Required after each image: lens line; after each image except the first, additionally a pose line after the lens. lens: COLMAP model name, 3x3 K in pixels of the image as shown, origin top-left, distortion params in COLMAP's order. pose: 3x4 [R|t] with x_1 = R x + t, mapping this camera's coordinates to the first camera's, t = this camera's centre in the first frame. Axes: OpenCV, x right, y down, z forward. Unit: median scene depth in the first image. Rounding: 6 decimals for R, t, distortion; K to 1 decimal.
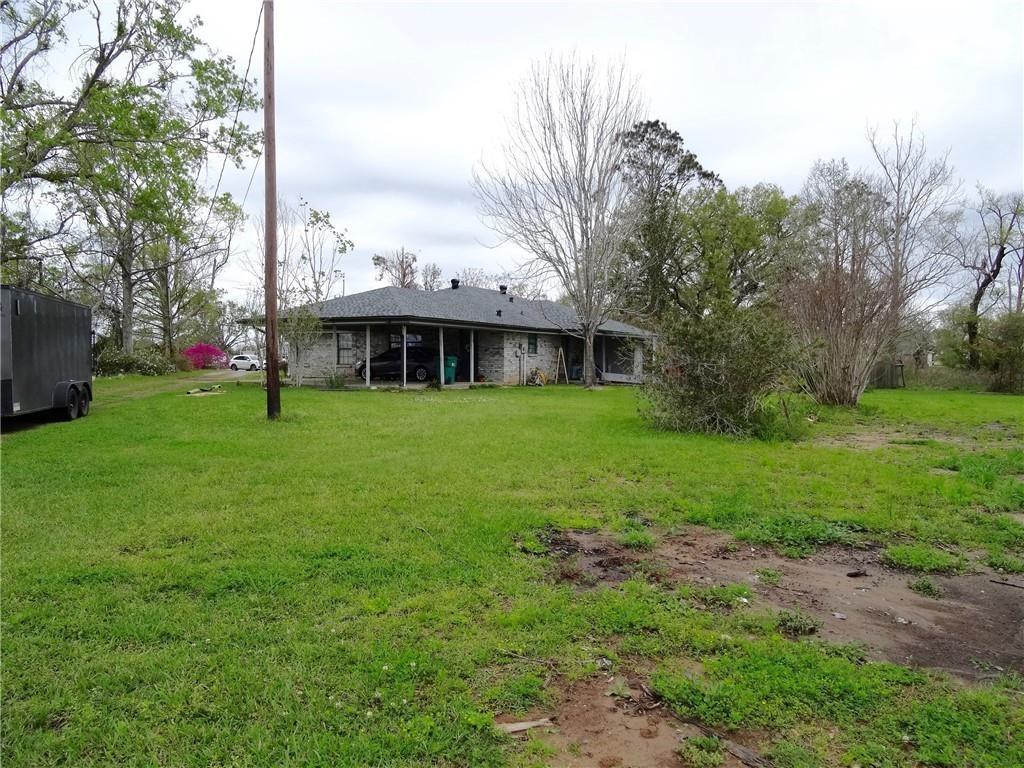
lens RADIAL K [[733.3, 0, 512.0], [0, 733.3, 384.0], [0, 0, 1]] dist [-0.003451, -0.006145]
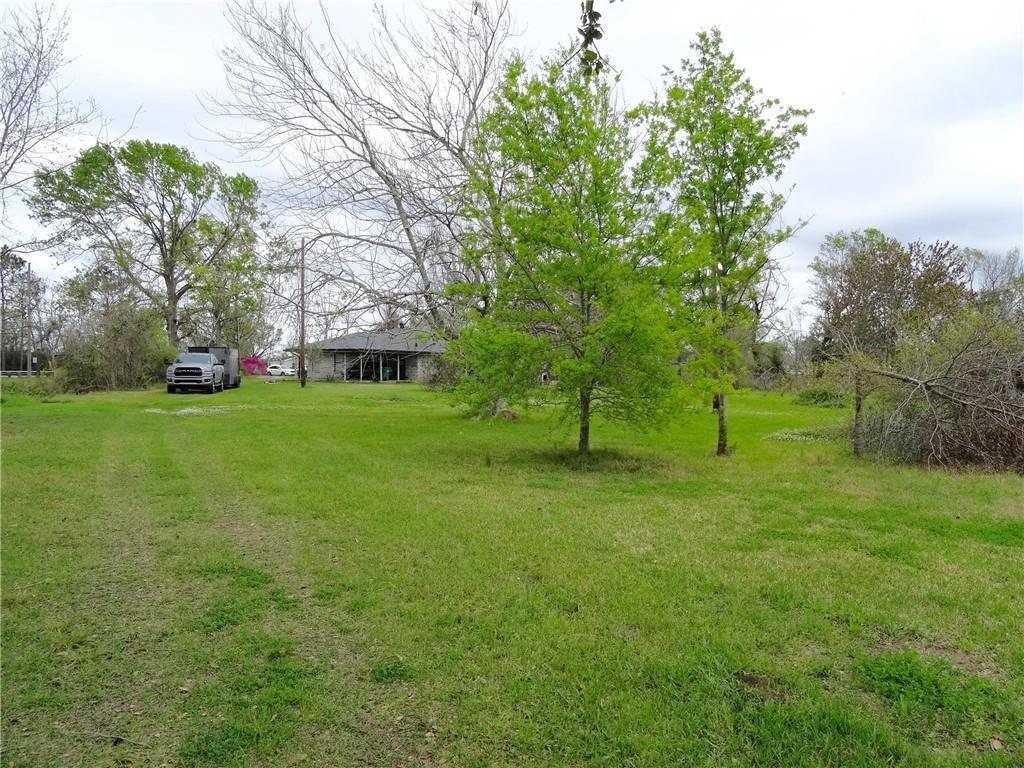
lens RADIAL K [[733.3, 0, 512.0], [0, 733.3, 384.0], [0, 0, 1]] dist [-0.003451, -0.006145]
pose [[0.999795, 0.004313, -0.019763, 0.051362], [-0.004582, 0.999898, -0.013544, 0.005727], [0.019703, 0.013632, 0.999713, -0.173301]]
